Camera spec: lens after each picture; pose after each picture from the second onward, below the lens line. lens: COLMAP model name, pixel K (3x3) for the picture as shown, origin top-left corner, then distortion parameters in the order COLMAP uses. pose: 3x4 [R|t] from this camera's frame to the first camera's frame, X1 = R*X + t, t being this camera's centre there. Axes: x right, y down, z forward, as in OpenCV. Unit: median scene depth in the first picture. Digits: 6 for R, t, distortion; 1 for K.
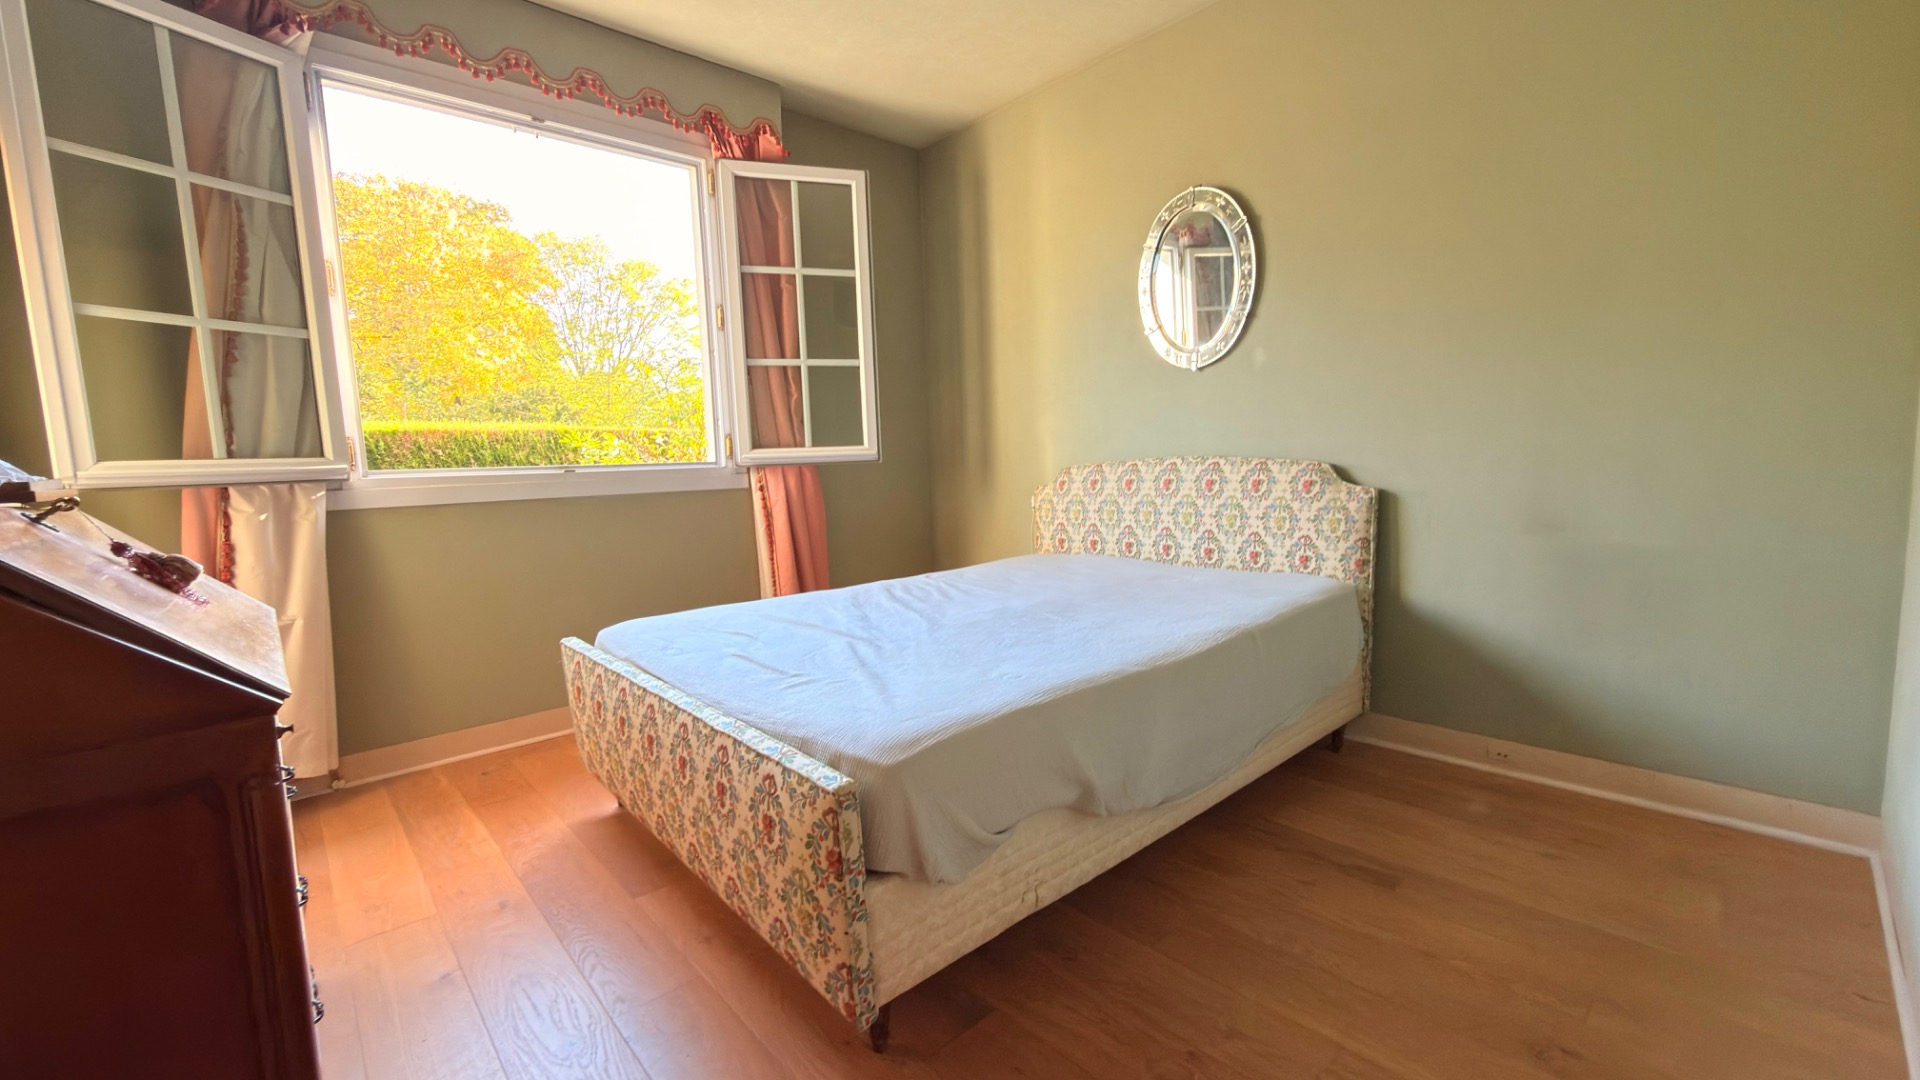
lens RADIAL K [[760.7, 0, 949.3], [0, 760.7, 542.2], [0, 0, 1]] dist [-0.004019, 0.000291]
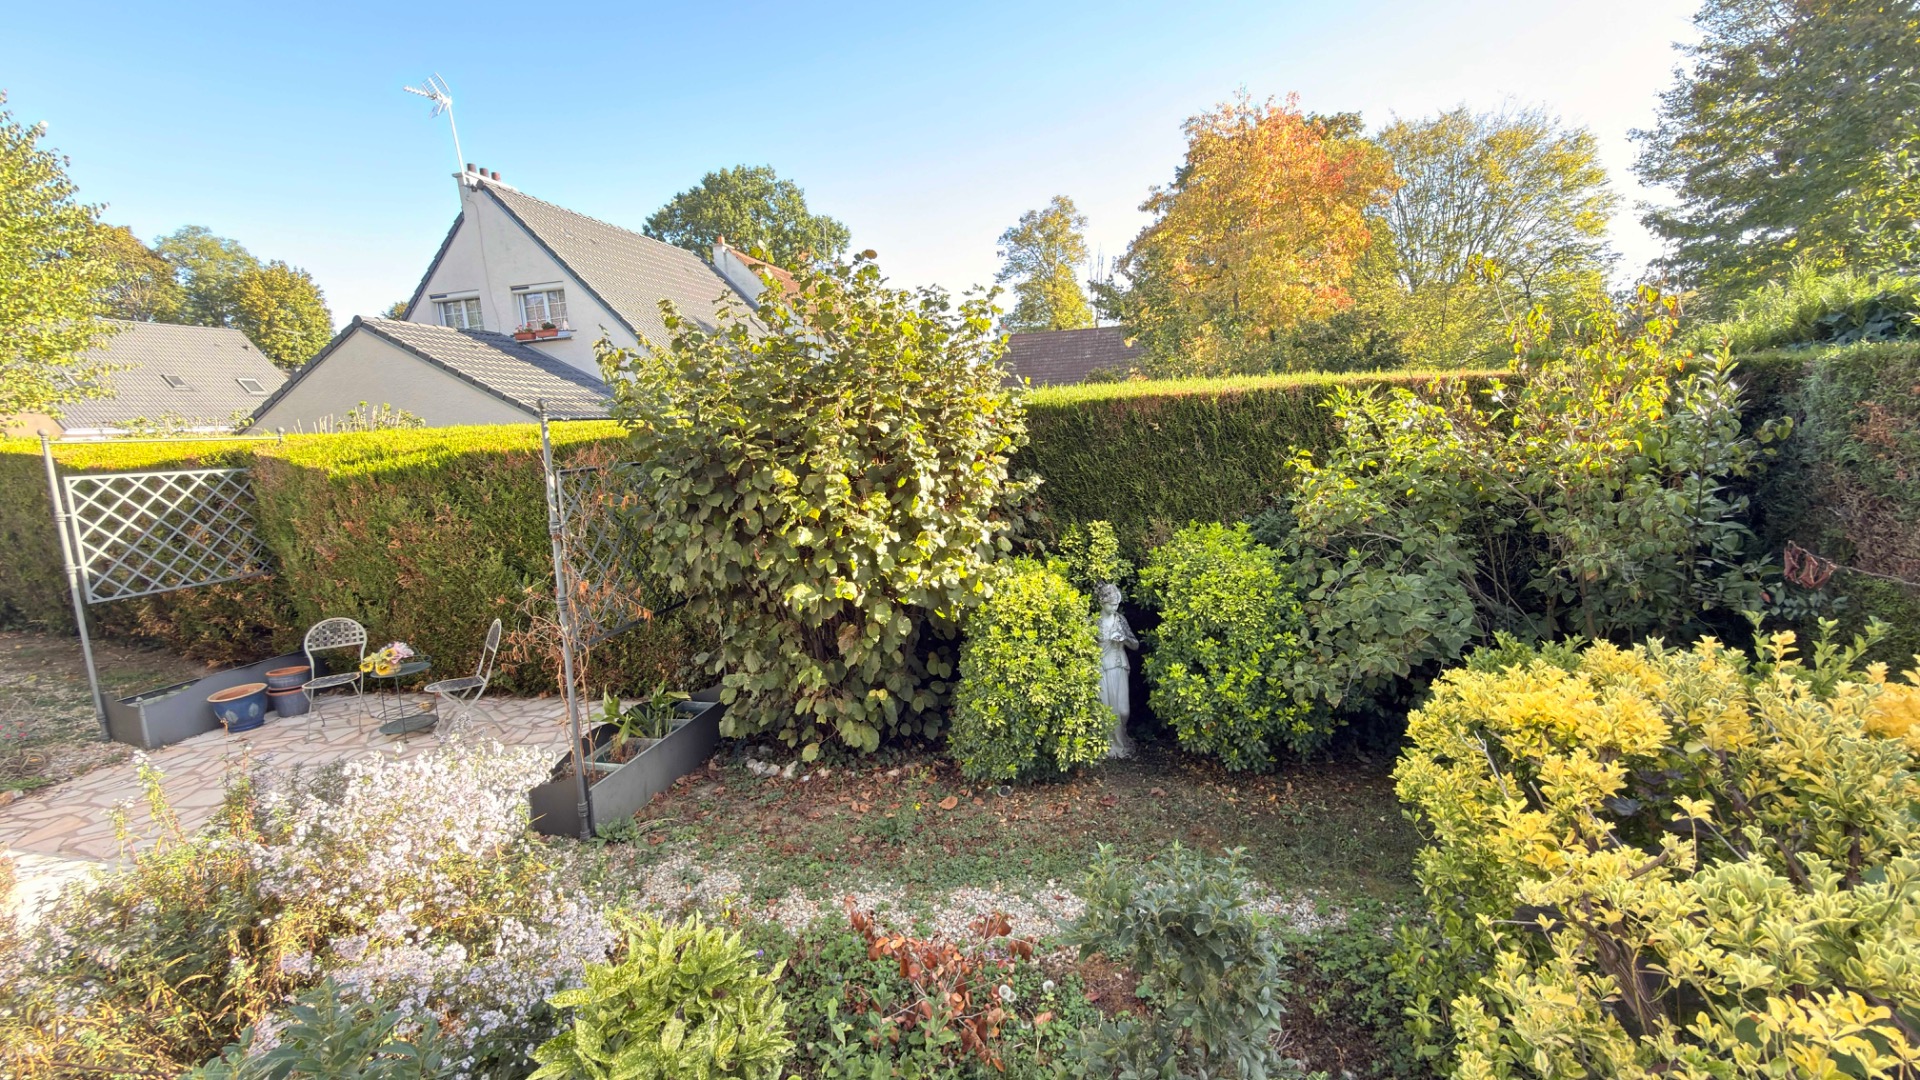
lens RADIAL K [[760.7, 0, 962.7], [0, 760.7, 544.6], [0, 0, 1]] dist [-0.004019, 0.000291]
pose [[0.562725, 0.138717, -0.814922, -0.367095], [-0.054854, 0.989913, 0.130627, -0.214595], [0.824822, -0.028805, 0.564658, 0.989957]]
